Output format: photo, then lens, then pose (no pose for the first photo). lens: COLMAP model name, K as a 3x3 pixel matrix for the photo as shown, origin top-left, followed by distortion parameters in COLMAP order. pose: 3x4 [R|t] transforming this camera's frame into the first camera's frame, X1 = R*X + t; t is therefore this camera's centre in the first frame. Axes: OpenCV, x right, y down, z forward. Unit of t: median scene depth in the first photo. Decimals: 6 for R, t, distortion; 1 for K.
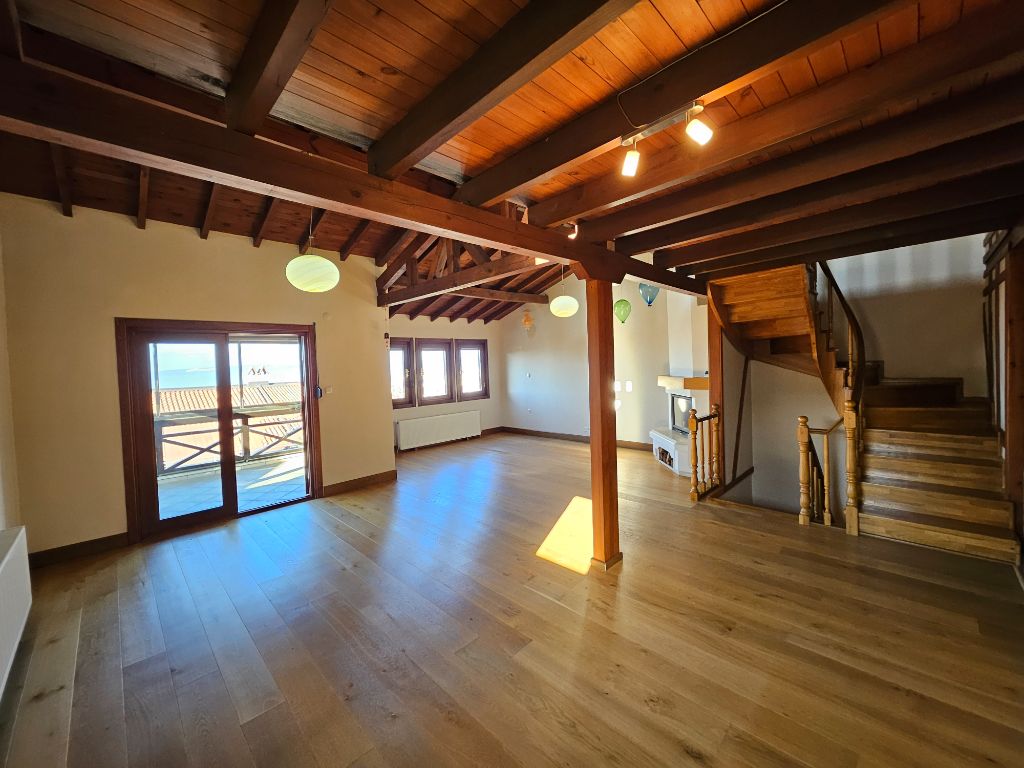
lens RADIAL K [[401.0, 0, 510.7], [0, 401.0, 375.1], [0, 0, 1]] dist [0.008897, -0.002442]
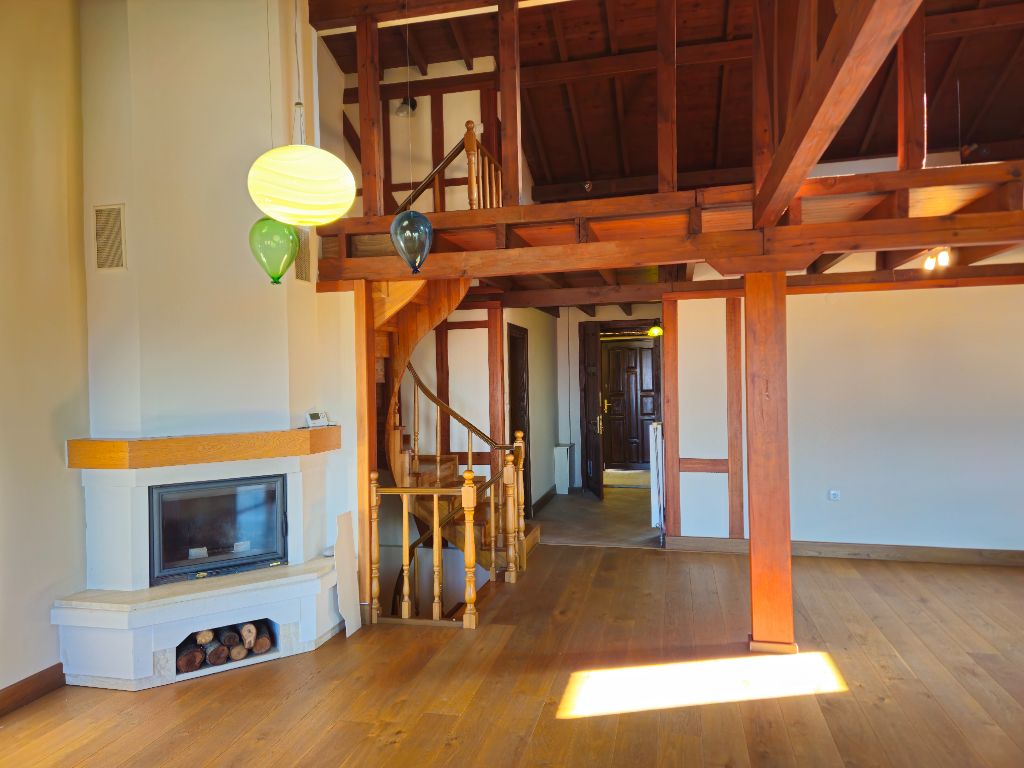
lens RADIAL K [[684.4, 0, 520.7], [0, 684.4, 389.3], [0, 0, 1]] dist [0.073711, -0.042817]
pose [[-0.530082, 0.030689, 0.847391, -0.252605], [0.060043, 0.998195, 0.001409, -0.017108], [-0.845818, 0.051627, -0.530968, 0.833759]]
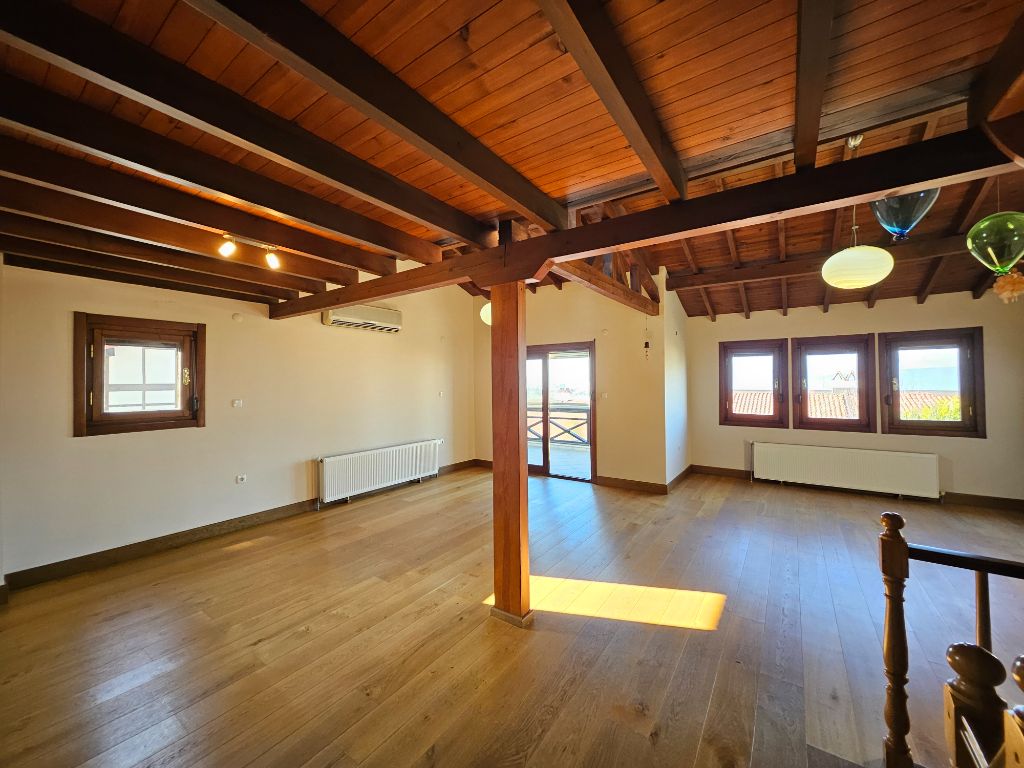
lens RADIAL K [[401.0, 0, 503.6], [0, 401.0, 375.8], [0, 0, 1]] dist [0.008897, -0.002442]
pose [[0.170736, 0.017195, -0.985167, 0.427851], [-0.022882, 0.999647, 0.013483, -0.019083], [0.985051, 0.020240, 0.171069, 0.336027]]
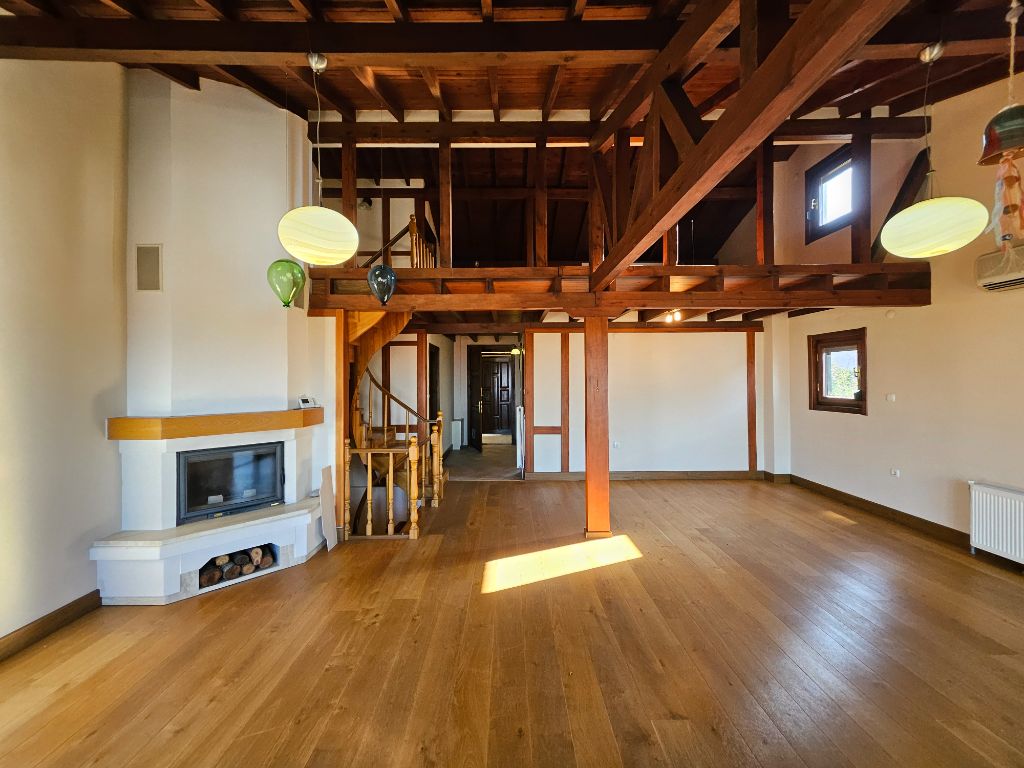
lens RADIAL K [[401.0, 0, 513.8], [0, 401.0, 379.1], [0, 0, 1]] dist [0.008897, -0.002442]
pose [[-0.715594, 0.040033, 0.697369, -0.196626], [0.050372, 0.998715, -0.005643, -0.015101], [-0.696698, 0.031090, -0.716691, 0.848135]]
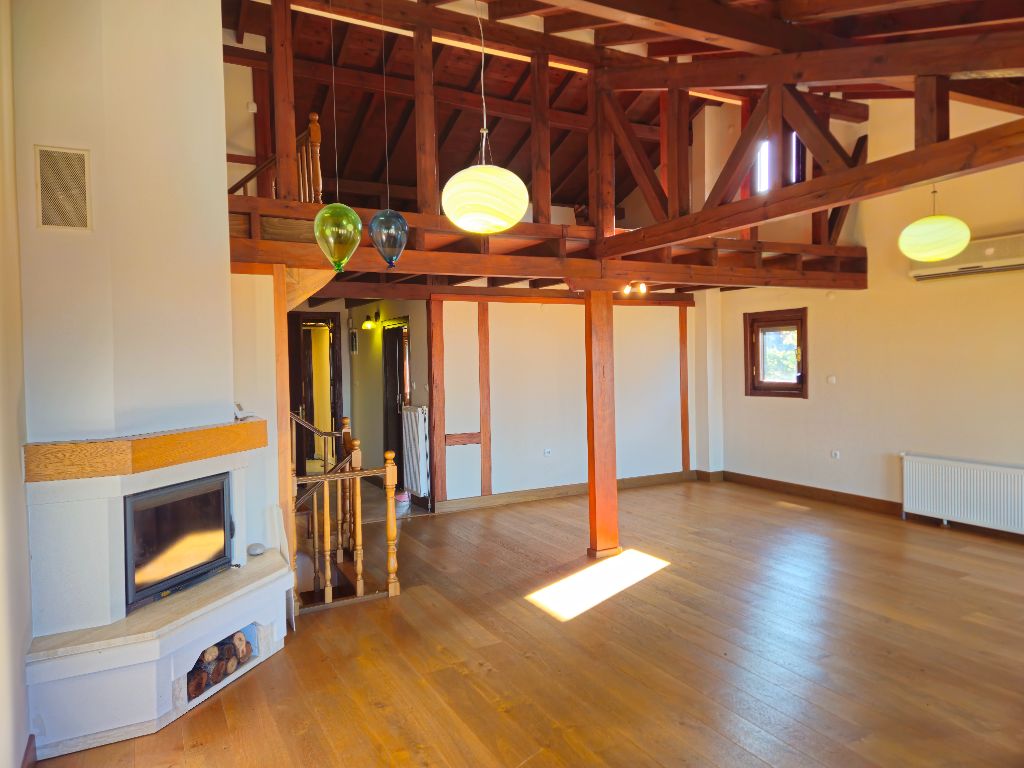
lens RADIAL K [[684.4, 0, 513.2], [0, 684.4, 380.0], [0, 0, 1]] dist [0.073711, -0.042817]
pose [[-0.958055, 0.046609, 0.282768, -0.026828], [0.061624, 0.997110, 0.044435, -0.035754], [-0.279879, 0.059996, -0.958159, 1.129940]]
